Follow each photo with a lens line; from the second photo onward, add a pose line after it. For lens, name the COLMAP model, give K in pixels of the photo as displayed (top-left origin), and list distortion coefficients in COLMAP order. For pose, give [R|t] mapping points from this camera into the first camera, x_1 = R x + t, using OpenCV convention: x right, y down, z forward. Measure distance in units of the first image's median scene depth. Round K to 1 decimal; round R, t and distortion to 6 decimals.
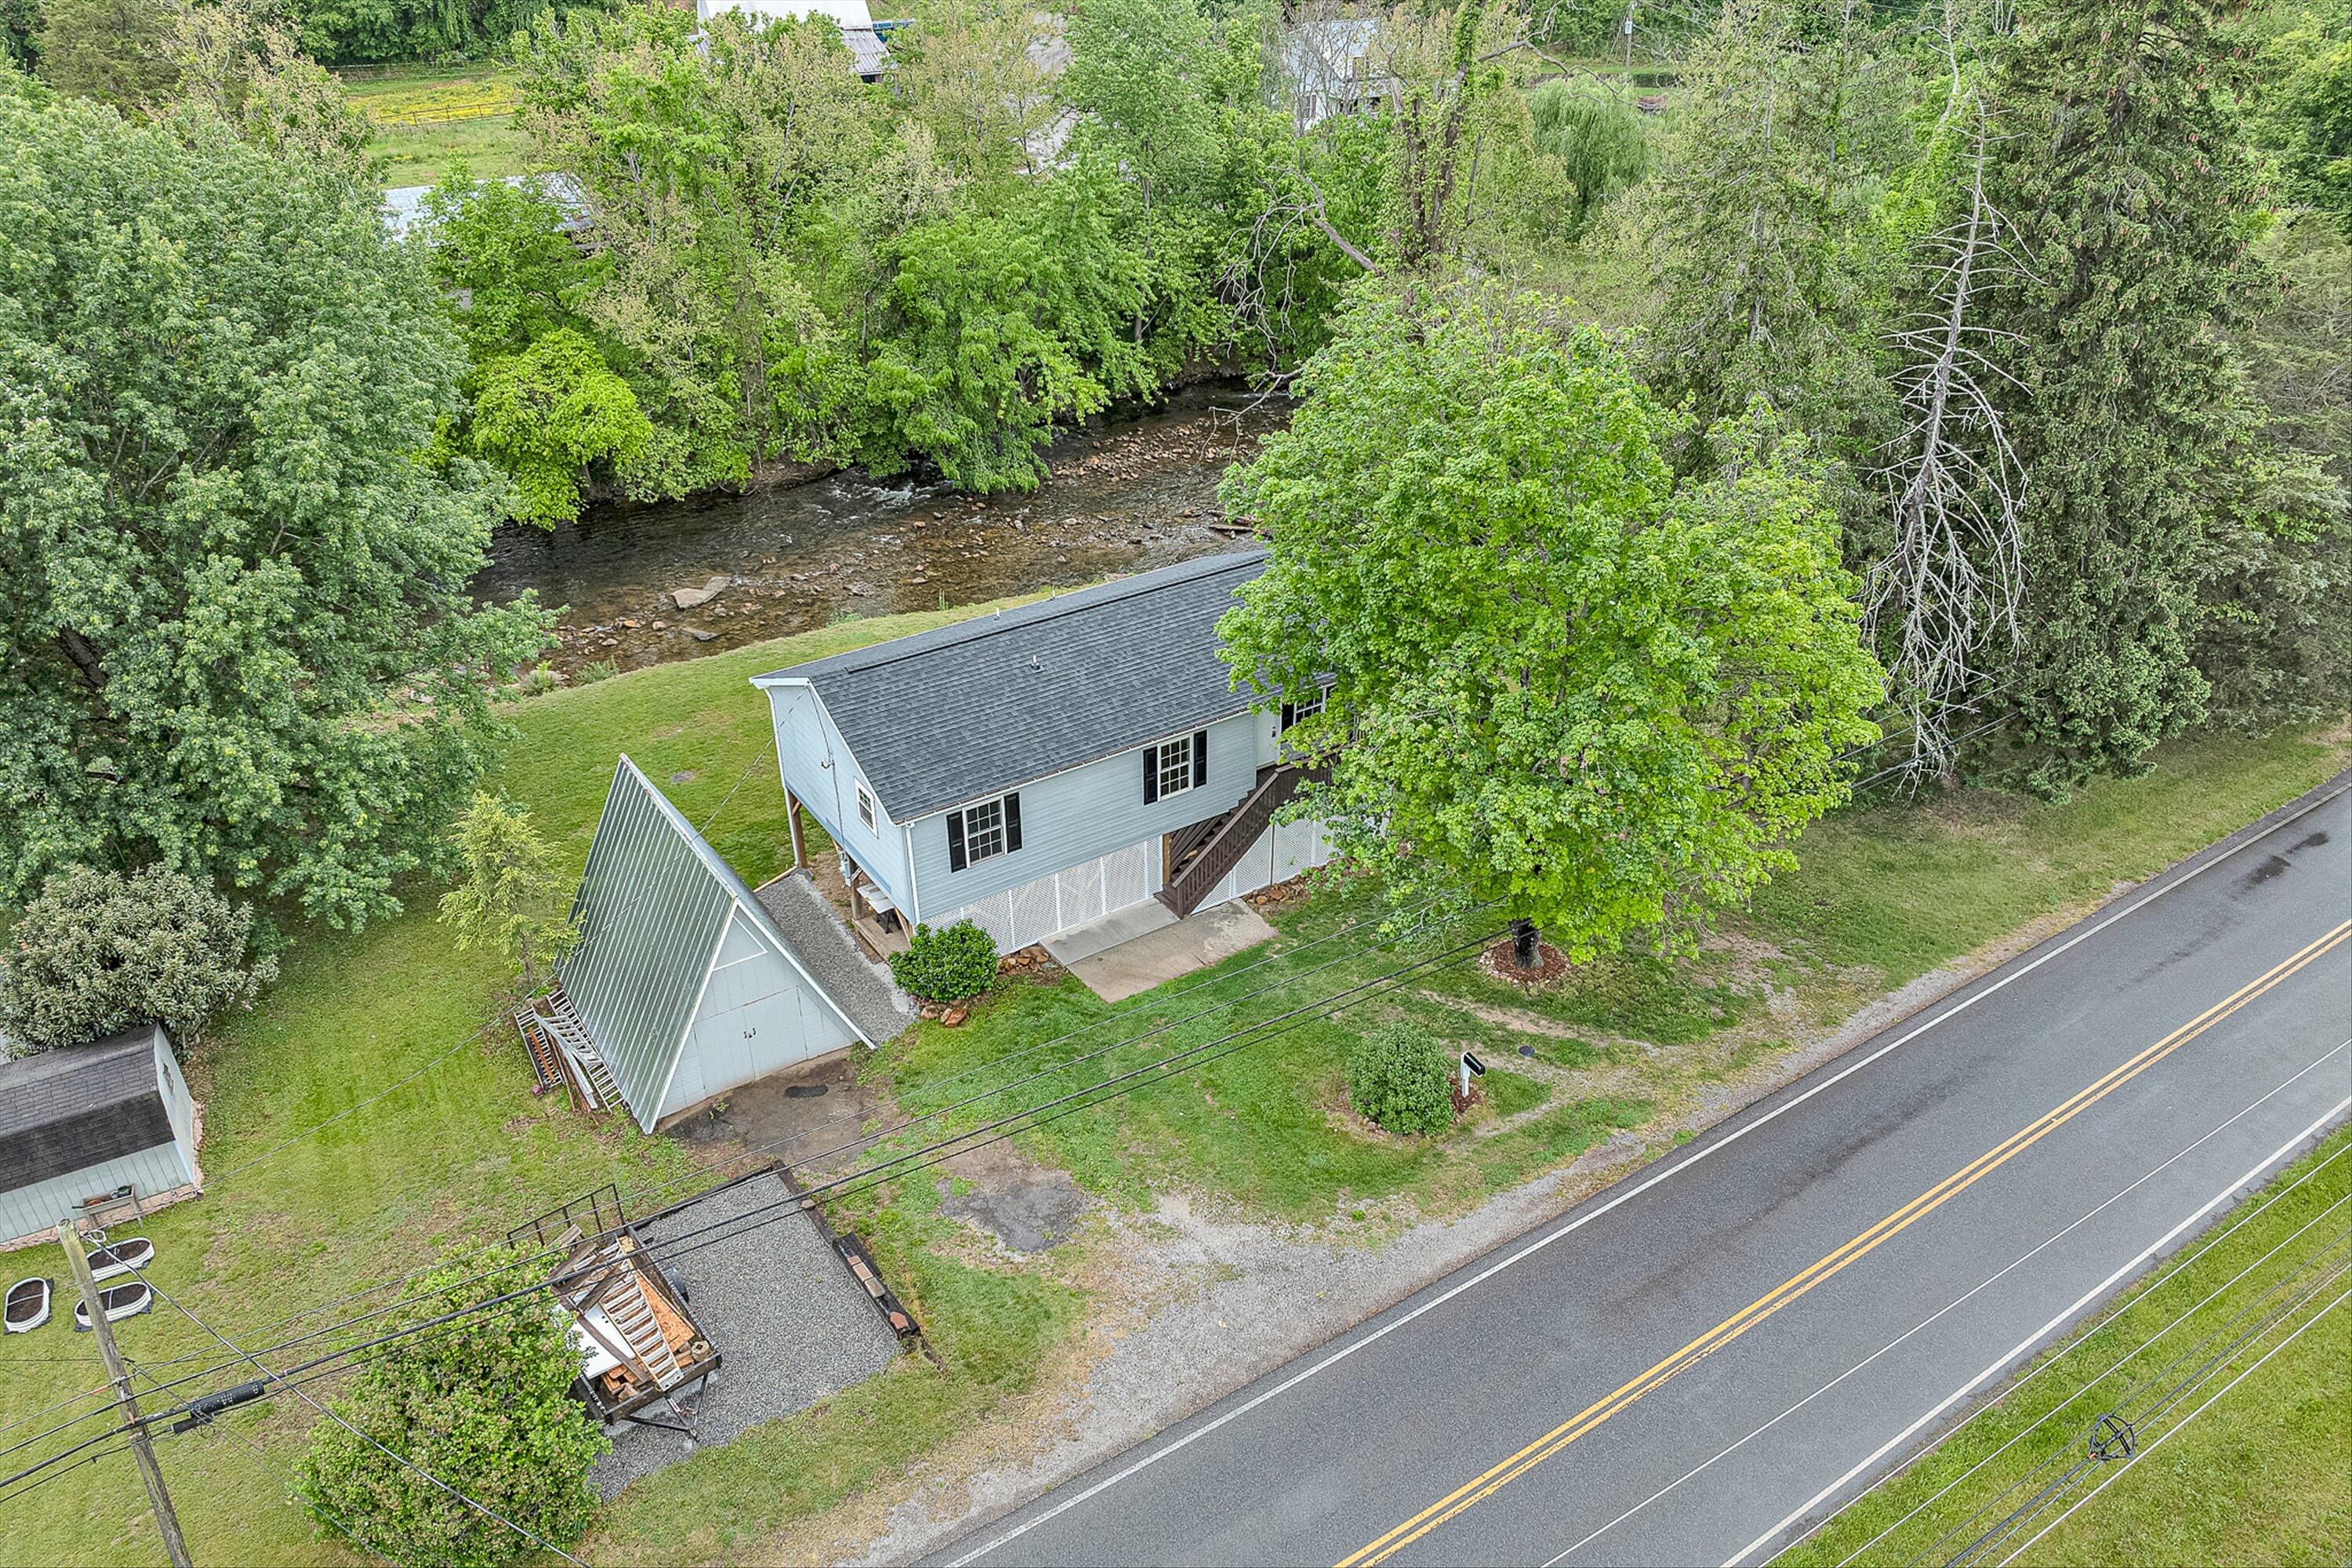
lens RADIAL K [[1660.1, 0, 1198.4], [0, 1660.1, 785.3], [0, 0, 1]] dist [-0.048165, -0.000226]
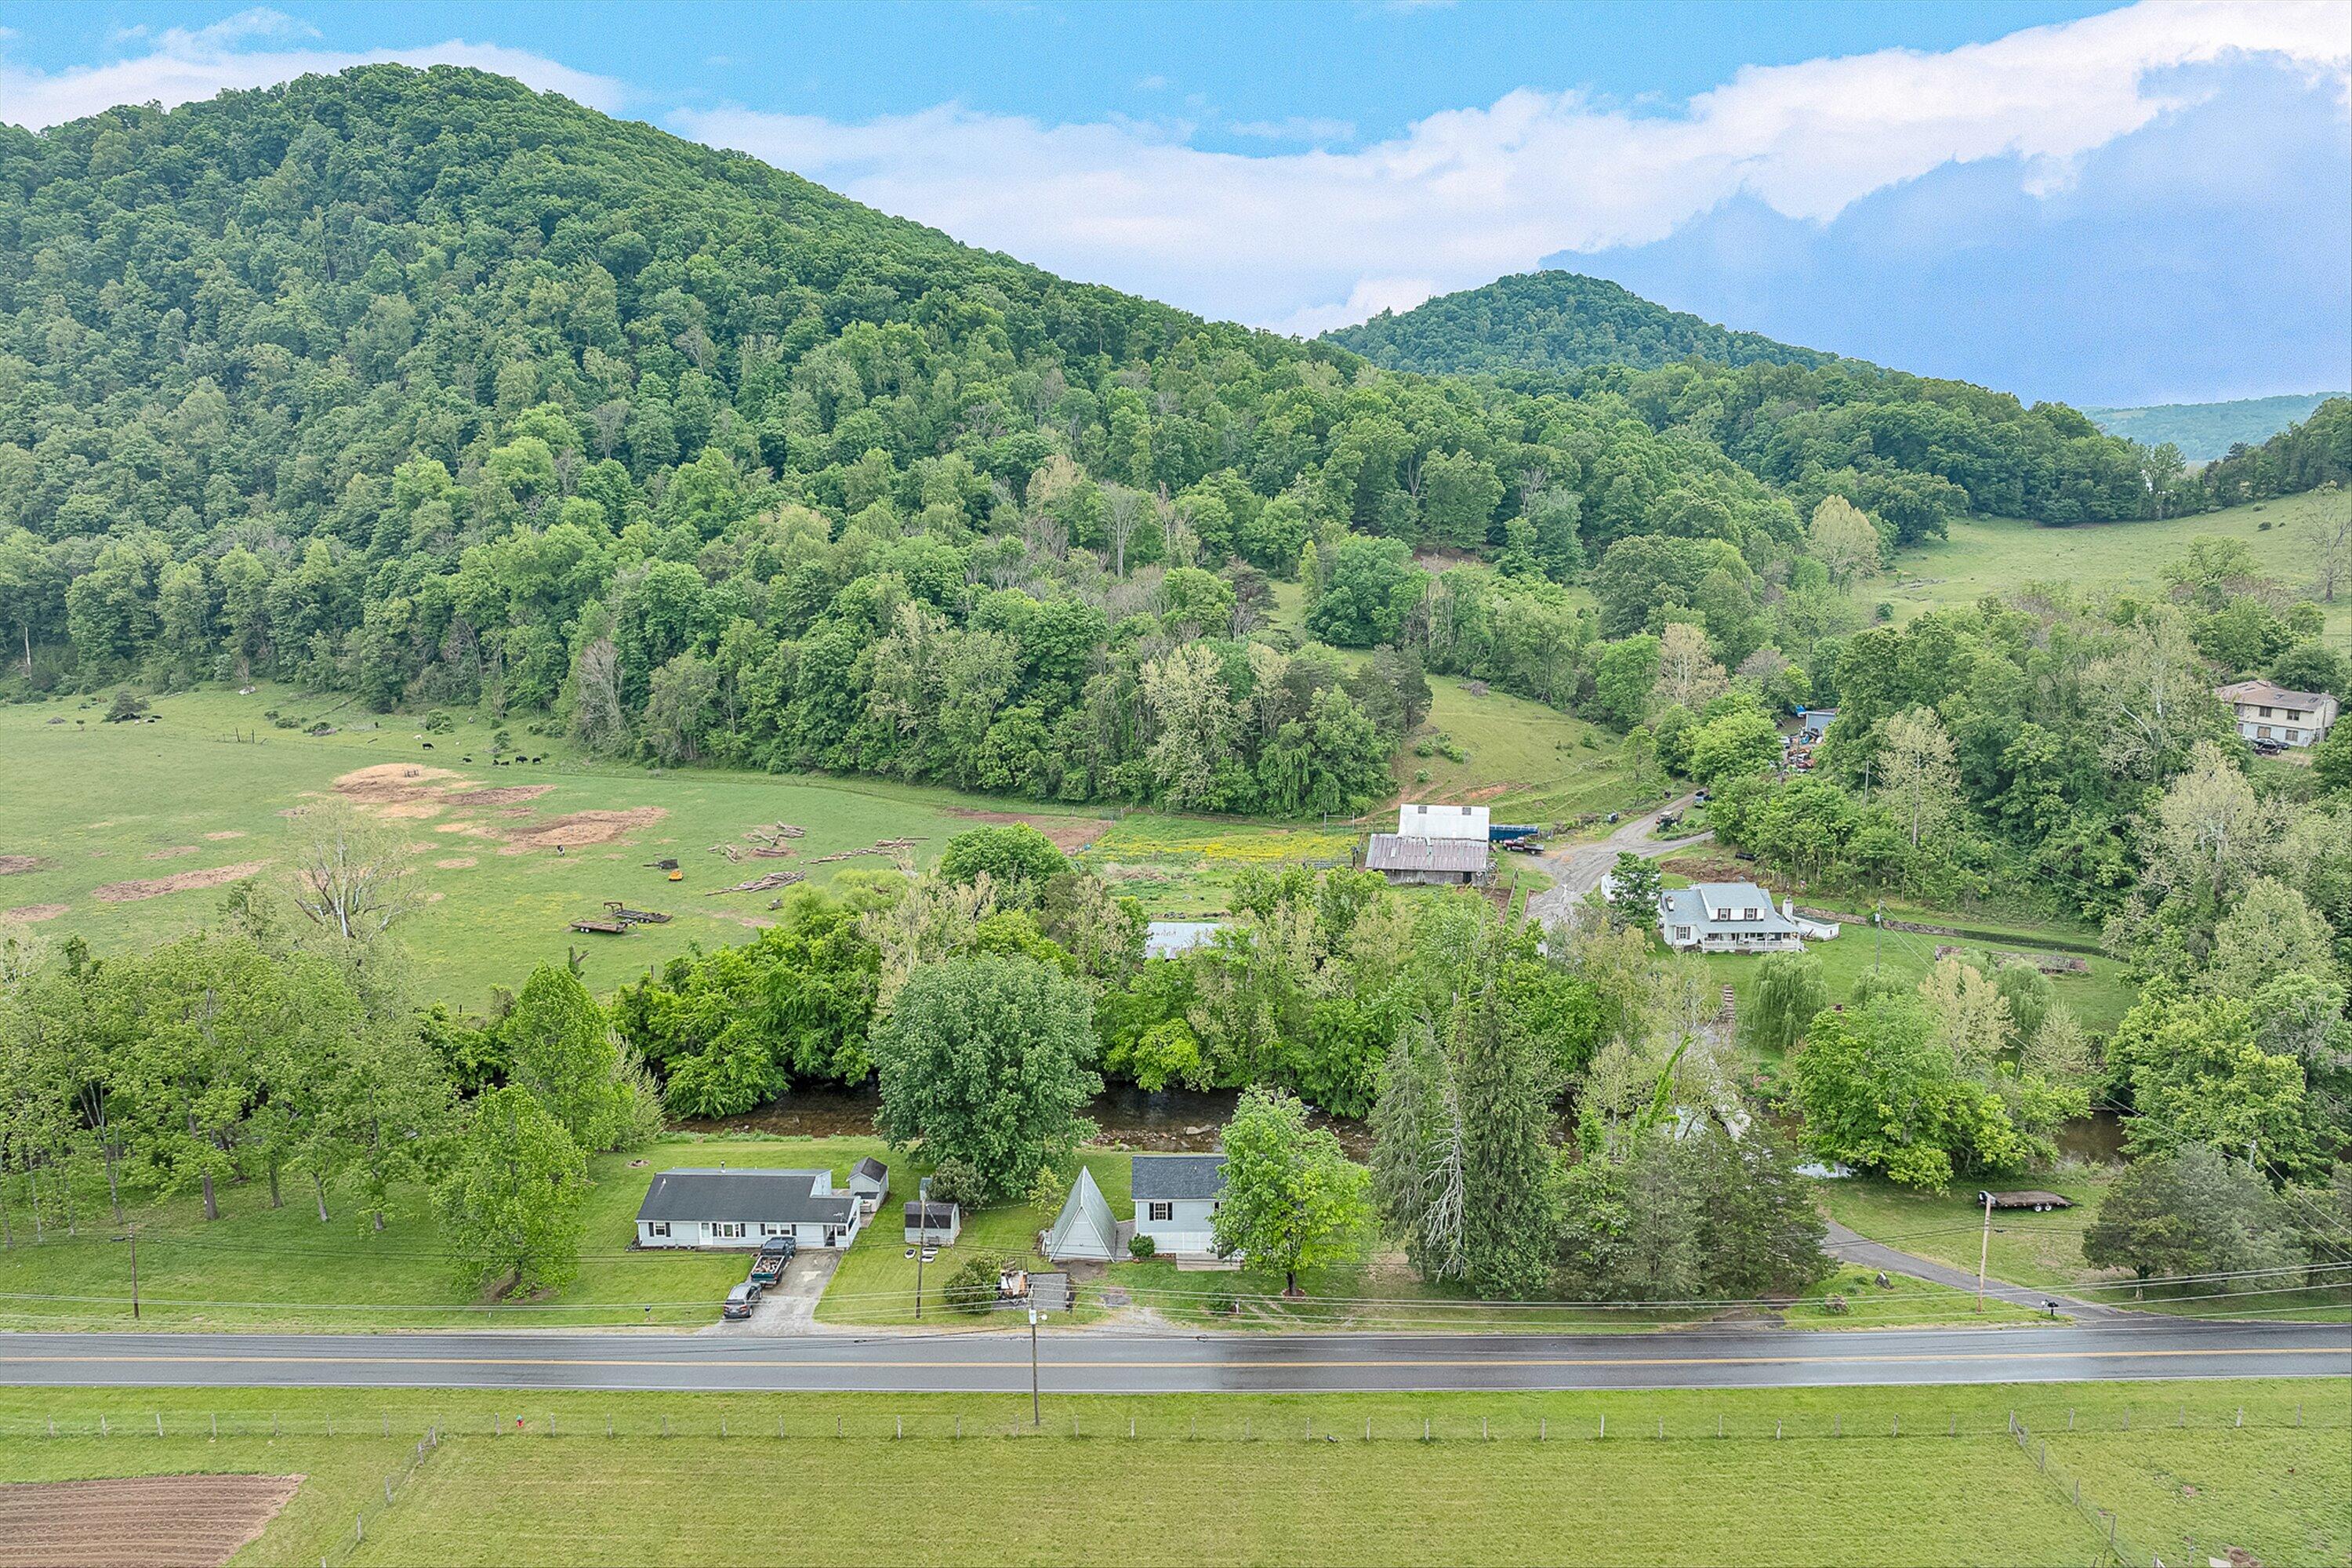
lens RADIAL K [[1644.7, 0, 1176.0], [0, 1644.7, 784.0], [0, 0, 1]] dist [-0.043488, 0.011400]
pose [[0.830482, 0.102218, -0.547586, 1.808833], [-0.277621, 0.928187, -0.247781, 0.041662], [0.482934, 0.357799, 0.799221, -2.206455]]
